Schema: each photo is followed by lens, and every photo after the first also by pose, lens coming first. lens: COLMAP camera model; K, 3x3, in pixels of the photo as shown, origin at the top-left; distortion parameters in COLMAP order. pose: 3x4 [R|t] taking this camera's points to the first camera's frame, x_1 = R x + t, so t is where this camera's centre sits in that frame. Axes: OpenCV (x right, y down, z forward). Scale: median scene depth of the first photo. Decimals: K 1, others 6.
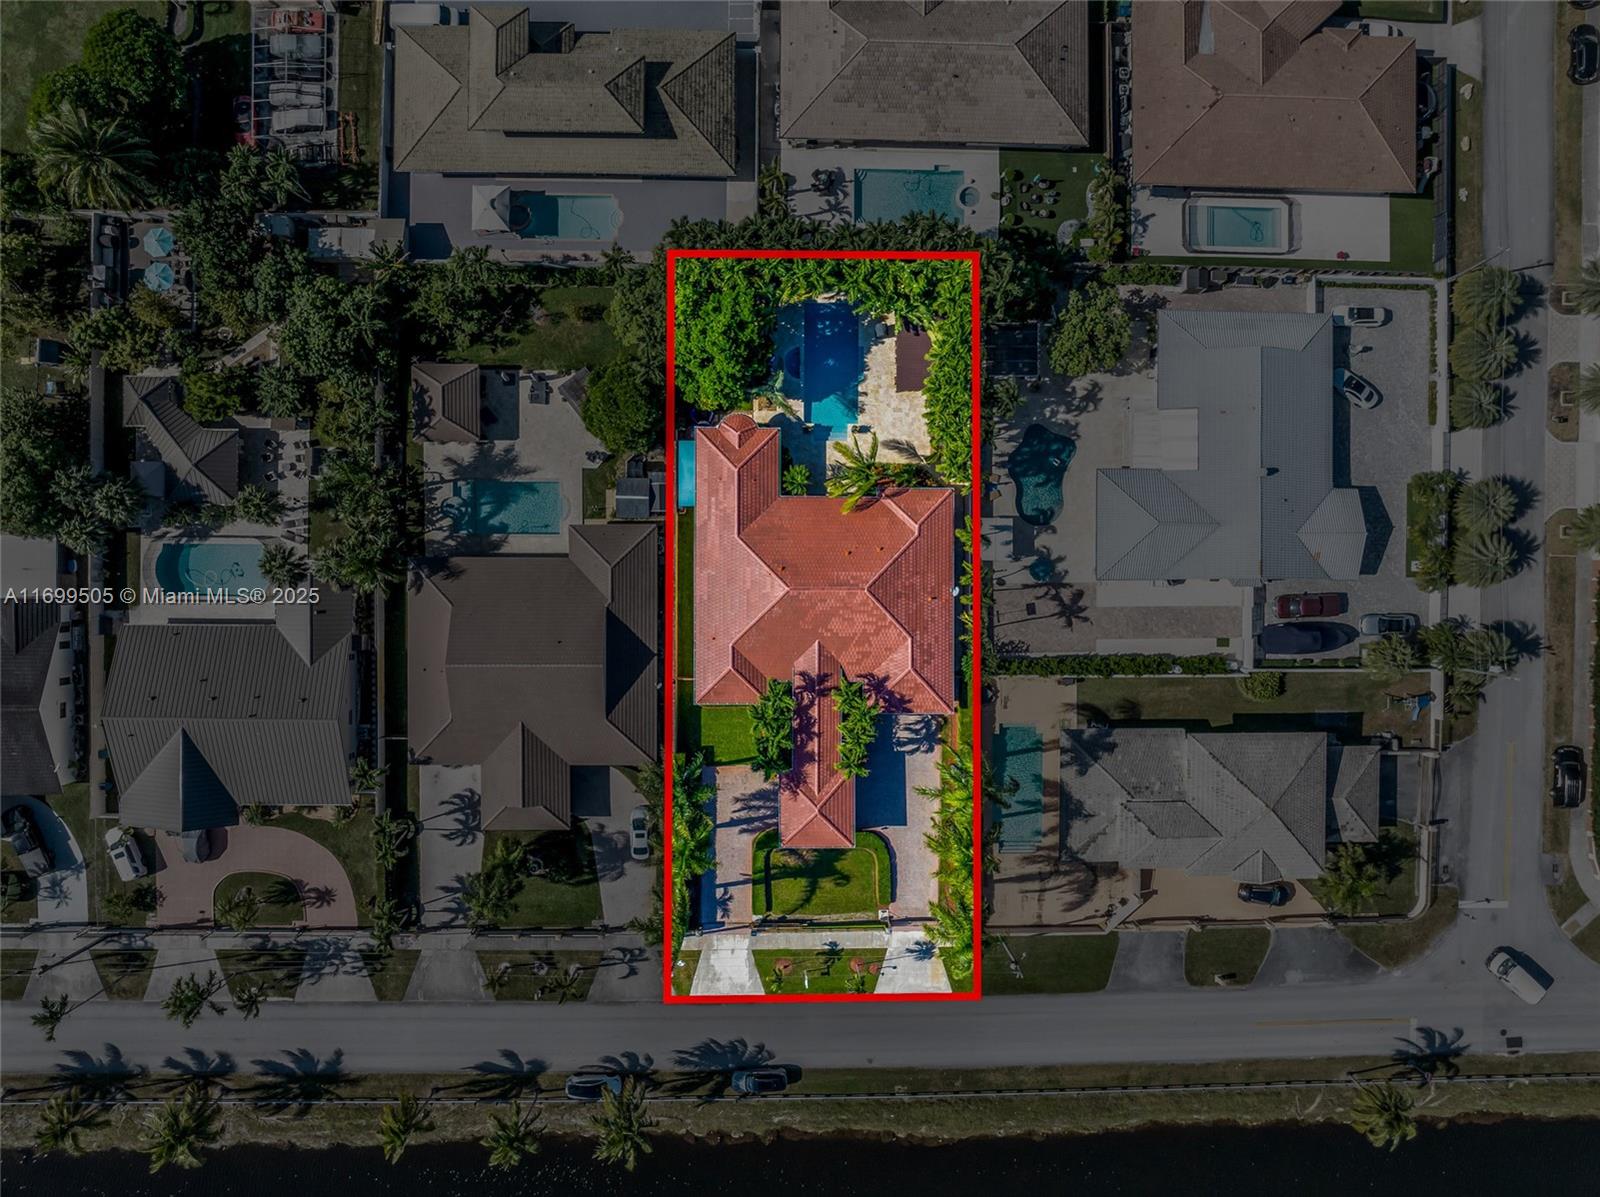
lens RADIAL K [[1114.0, 0, 811.2], [0, 1114.0, 587.0], [0, 0, 1]] dist [-0.037861, 0.007948]
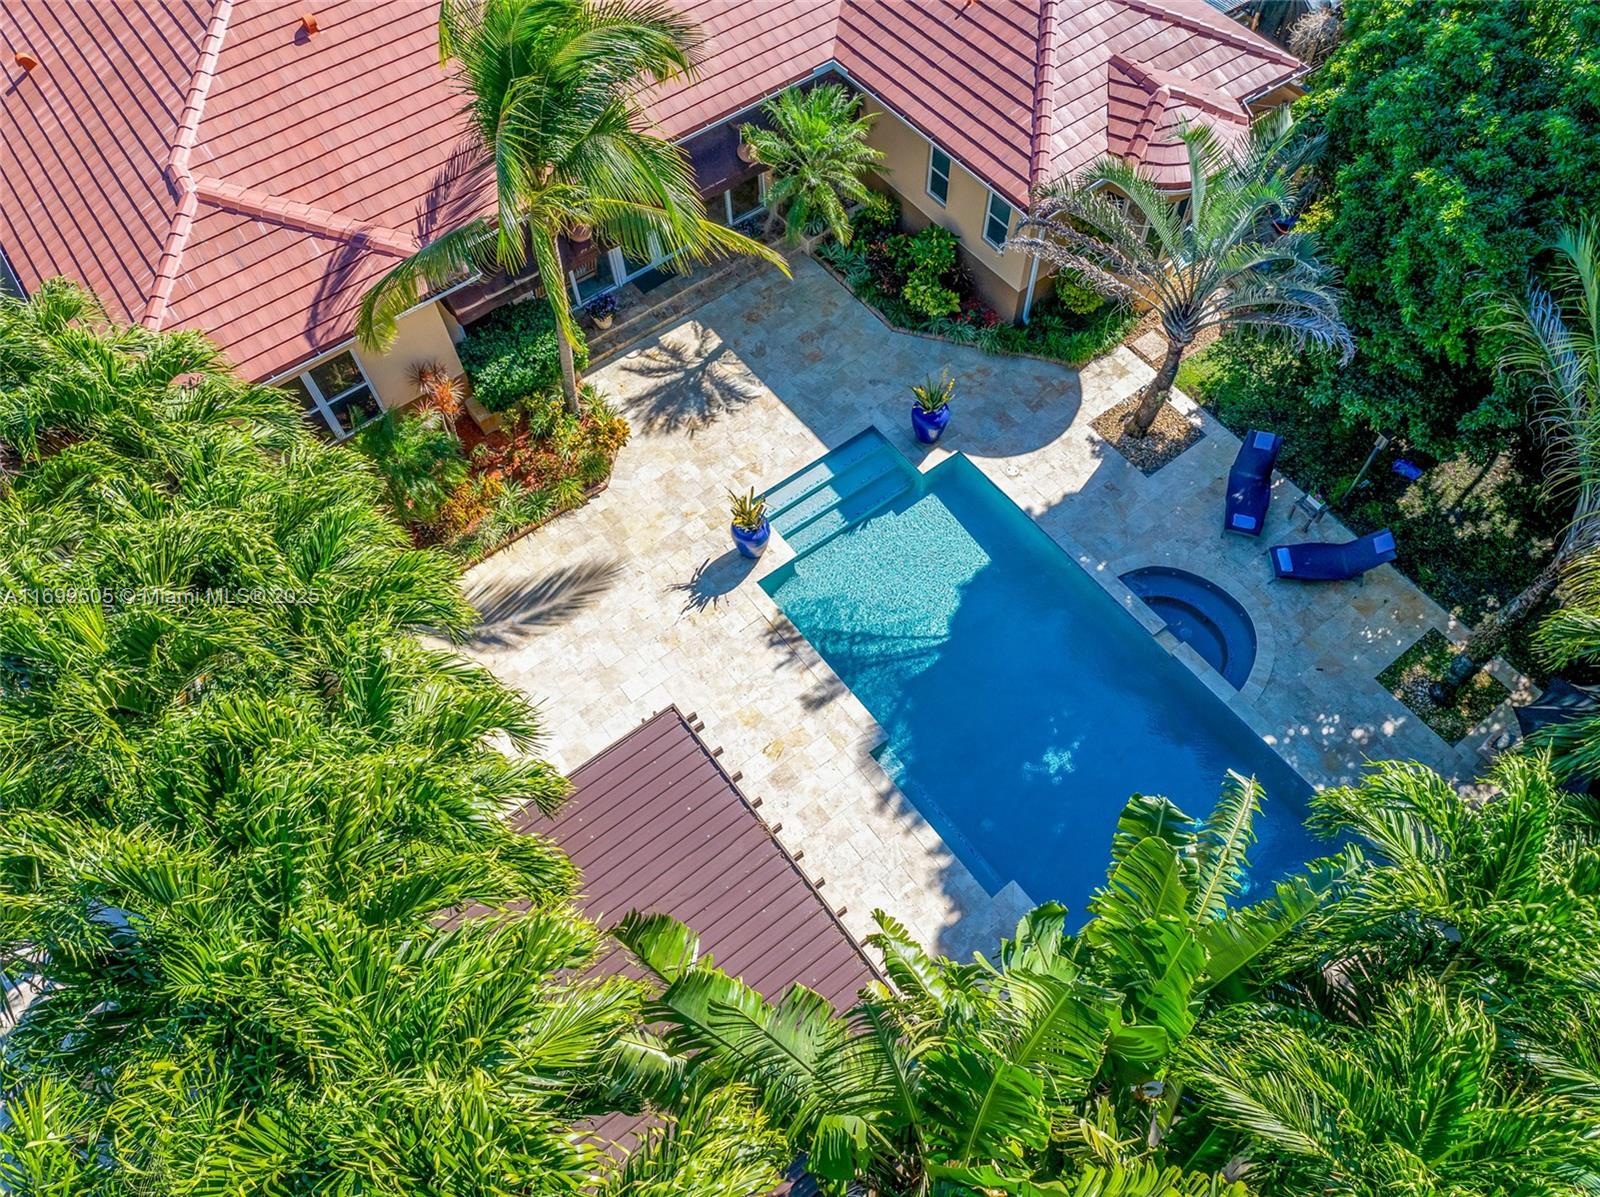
lens RADIAL K [[1114.0, 0, 807.5], [0, 1114.0, 597.1], [0, 0, 1]] dist [-0.037861, 0.007948]
pose [[-0.798327, 0.500739, -0.334566, 0.104686], [-0.601457, -0.690971, 0.401008, -0.236555], [-0.030375, 0.521363, 0.852794, 0.824599]]
